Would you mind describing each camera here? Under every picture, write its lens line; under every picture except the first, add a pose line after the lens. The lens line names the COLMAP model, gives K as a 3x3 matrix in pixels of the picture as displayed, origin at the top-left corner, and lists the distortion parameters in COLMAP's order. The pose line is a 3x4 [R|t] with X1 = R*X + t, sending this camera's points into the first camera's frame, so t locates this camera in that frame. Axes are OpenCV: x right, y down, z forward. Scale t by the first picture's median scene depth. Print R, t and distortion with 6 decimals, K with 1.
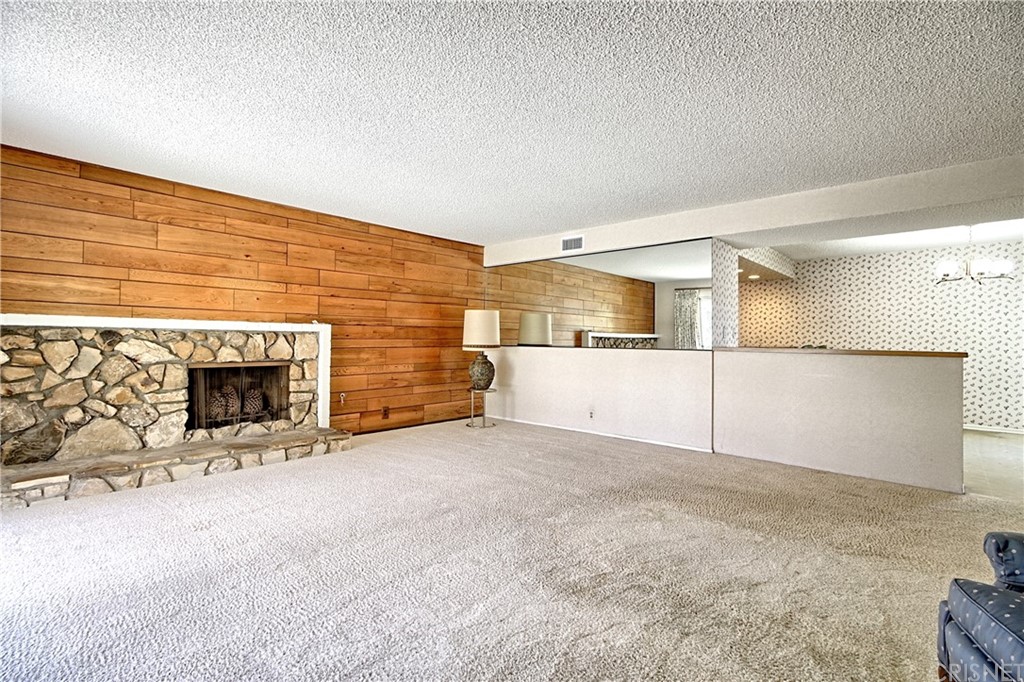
lens RADIAL K [[470.9, 0, 515.1], [0, 470.9, 340.1], [0, 0, 1]] dist [-0.010766, 0.000911]
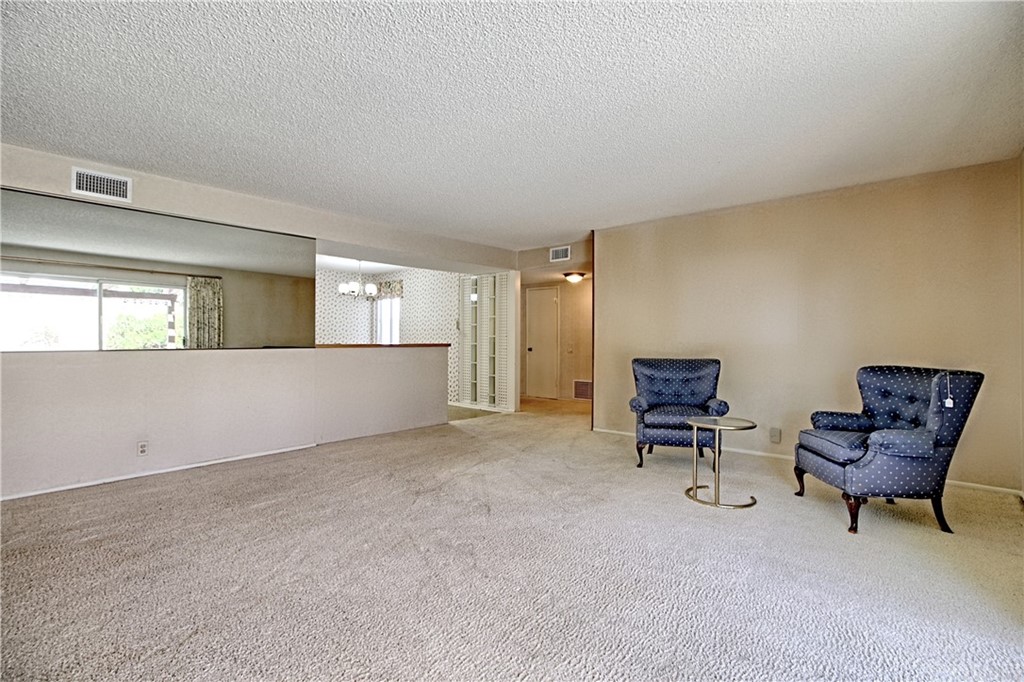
lens RADIAL K [[470.9, 0, 514.9], [0, 470.9, 339.9], [0, 0, 1]] dist [-0.010766, 0.000911]
pose [[0.000198, -0.011495, 0.999934, -0.838614], [-0.001845, 0.999932, 0.011495, -0.010061], [-0.999998, -0.001847, 0.000177, 0.749054]]
